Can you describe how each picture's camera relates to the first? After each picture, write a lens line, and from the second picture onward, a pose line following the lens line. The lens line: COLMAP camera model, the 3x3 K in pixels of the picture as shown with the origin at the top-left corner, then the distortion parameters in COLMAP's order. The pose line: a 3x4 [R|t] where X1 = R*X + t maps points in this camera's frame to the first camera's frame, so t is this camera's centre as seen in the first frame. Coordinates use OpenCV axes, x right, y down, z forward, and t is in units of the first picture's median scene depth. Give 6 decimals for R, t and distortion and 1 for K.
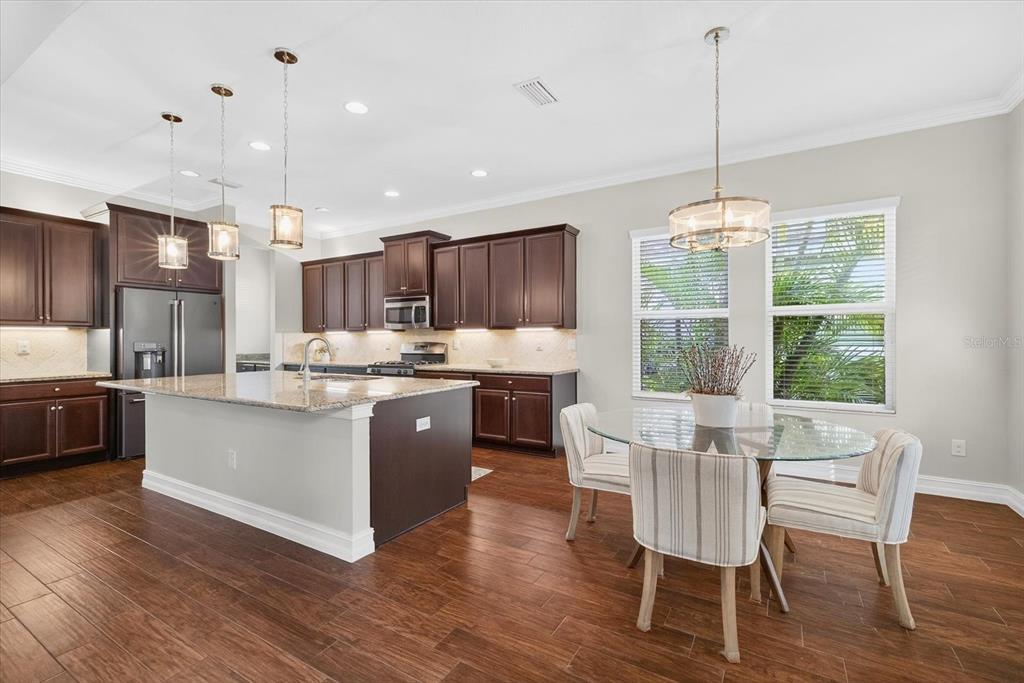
lens RADIAL K [[444.3, 0, 512.0], [0, 444.3, 341.5], [0, 0, 1]] dist [0.001872, -0.000014]
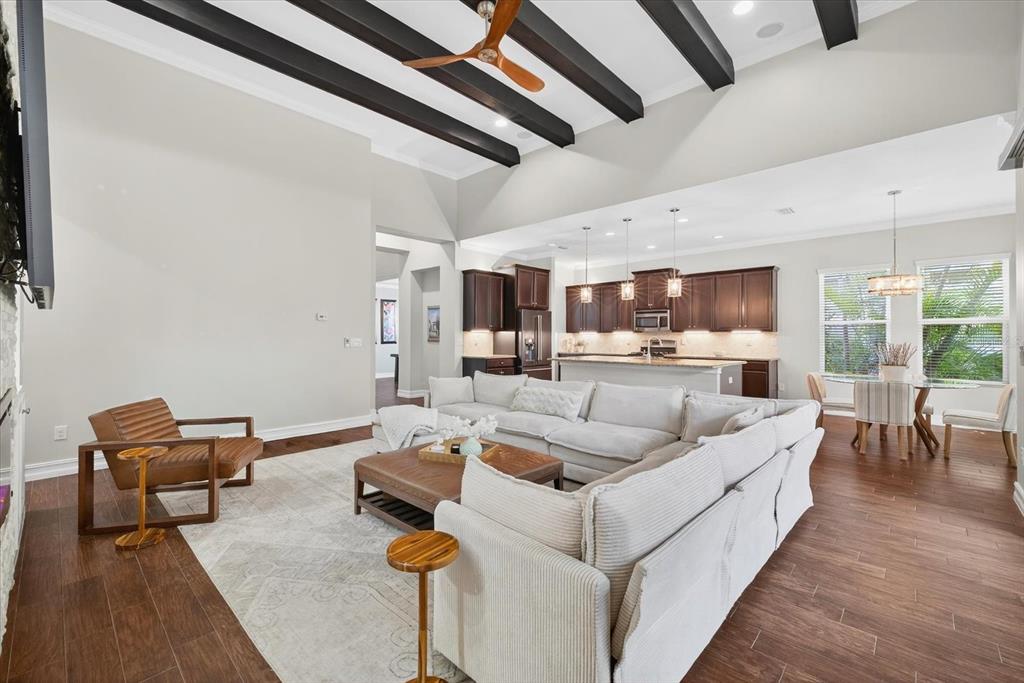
lens RADIAL K [[469.0, 0, 512.4], [0, 469.0, 327.8], [0, 0, 1]] dist [-0.001263, -0.000326]
pose [[0.984607, 0.003651, -0.174746, -0.466504], [-0.007764, 0.999708, -0.022862, 0.001667], [0.174612, 0.023866, 0.984348, -0.745707]]
